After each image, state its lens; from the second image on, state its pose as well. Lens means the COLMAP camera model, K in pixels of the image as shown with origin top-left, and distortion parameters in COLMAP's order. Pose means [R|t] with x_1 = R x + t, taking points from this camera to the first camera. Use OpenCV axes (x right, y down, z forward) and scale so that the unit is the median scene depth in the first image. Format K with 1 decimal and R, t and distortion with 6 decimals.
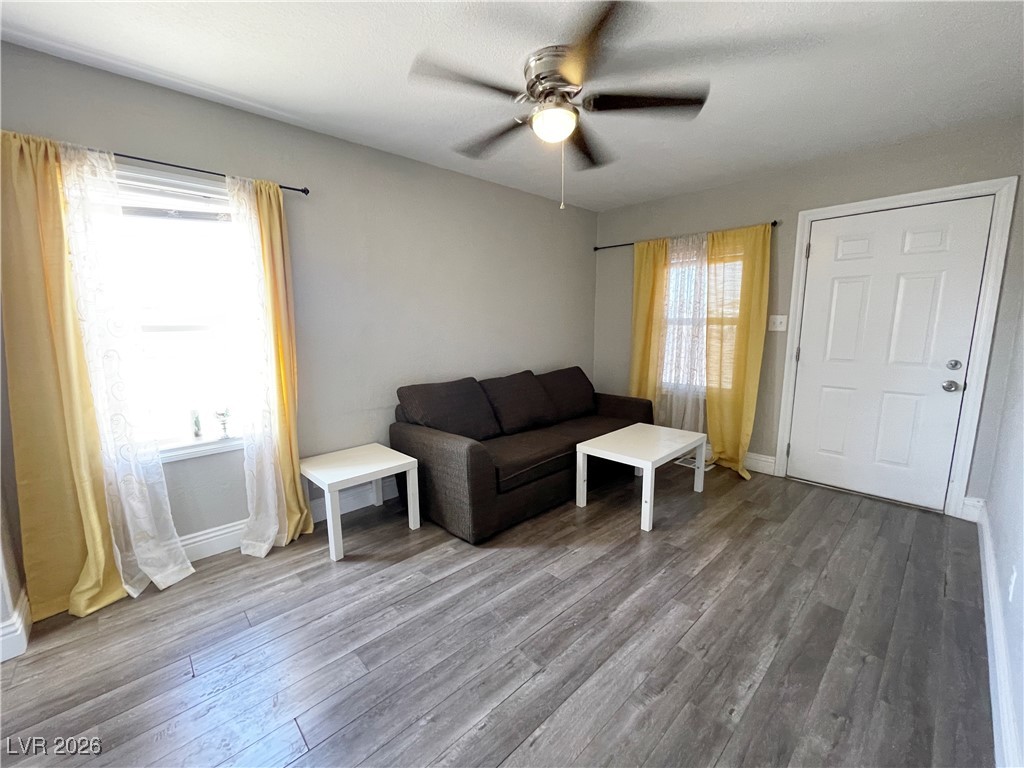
lens RADIAL K [[416.3, 0, 505.3], [0, 416.3, 385.2], [0, 0, 1]] dist [-0.000112, -0.000082]
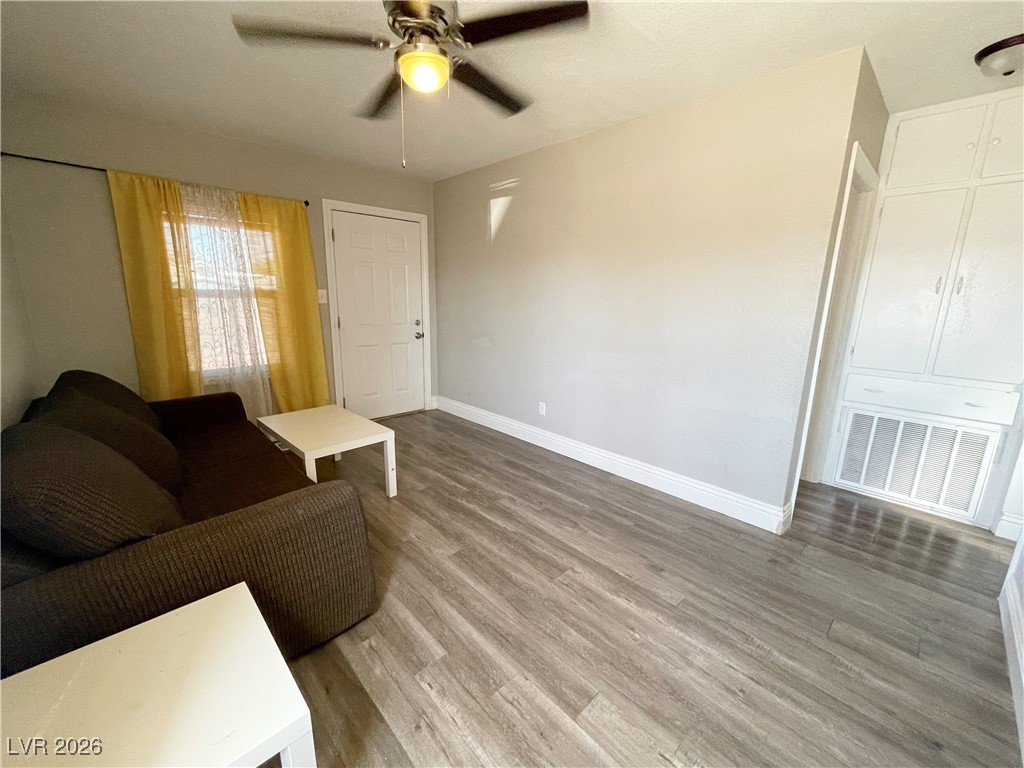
lens RADIAL K [[415.0, 0, 509.1], [0, 415.0, 386.2], [0, 0, 1]] dist [-0.003852, -0.000203]
pose [[-0.006459, -0.208672, 0.977964, -0.823592], [0.135071, 0.968840, 0.207618, -0.130227], [-0.990815, 0.133435, 0.021927, 0.839089]]
